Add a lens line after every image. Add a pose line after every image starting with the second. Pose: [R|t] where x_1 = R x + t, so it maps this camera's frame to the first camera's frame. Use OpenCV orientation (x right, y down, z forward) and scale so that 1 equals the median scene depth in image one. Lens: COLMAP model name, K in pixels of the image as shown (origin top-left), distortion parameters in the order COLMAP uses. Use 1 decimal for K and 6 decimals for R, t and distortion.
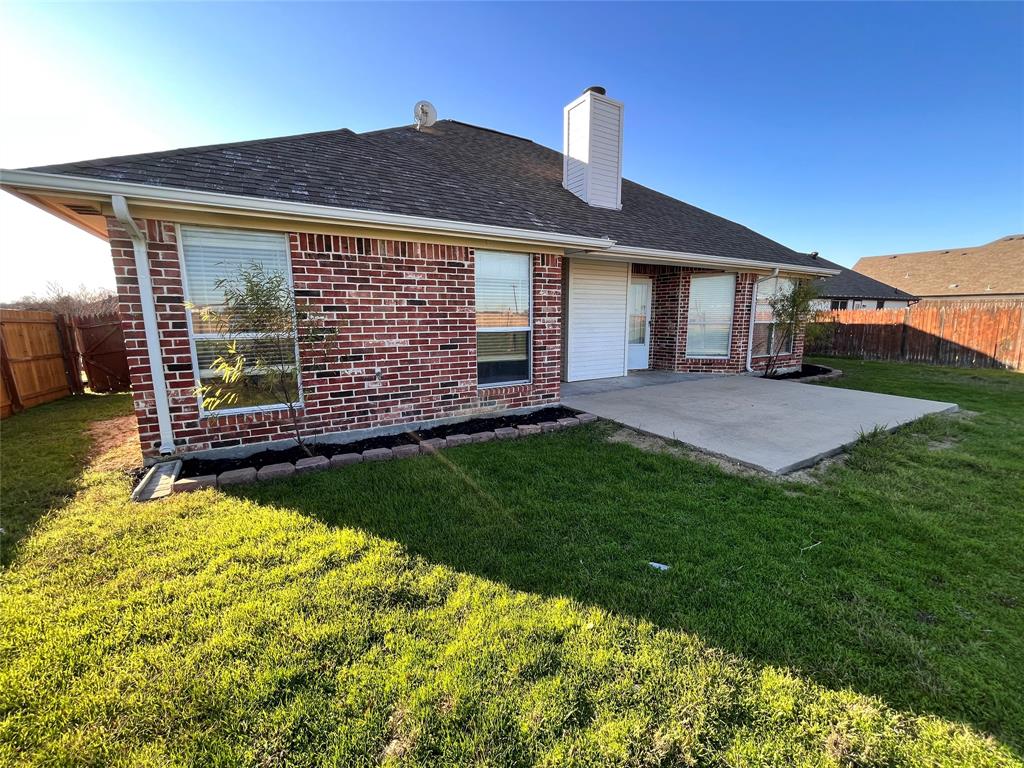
lens RADIAL K [[413.7, 0, 512.0], [0, 413.7, 384.0], [0, 0, 1]] dist [-0.002638, 0.000043]
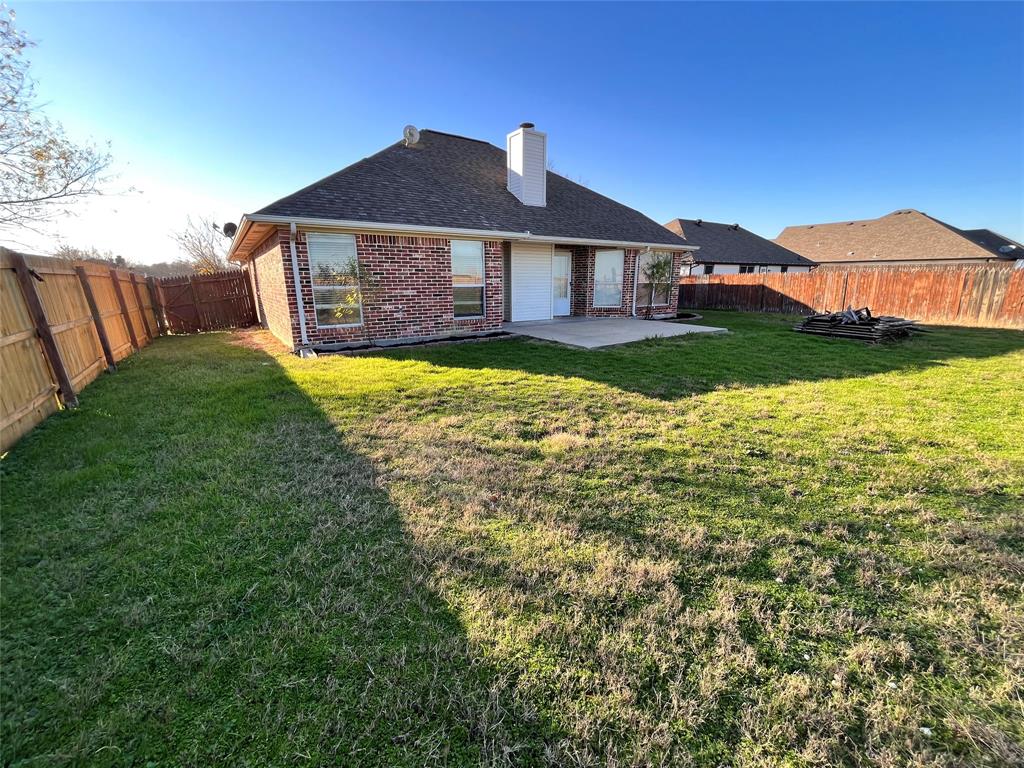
lens RADIAL K [[413.7, 0, 512.0], [0, 413.7, 384.0], [0, 0, 1]] dist [-0.002638, 0.000043]
pose [[0.997486, -0.017109, 0.068772, 0.034271], [0.011231, 0.996320, 0.084971, 0.122833], [-0.069973, -0.083985, 0.994007, -0.710653]]
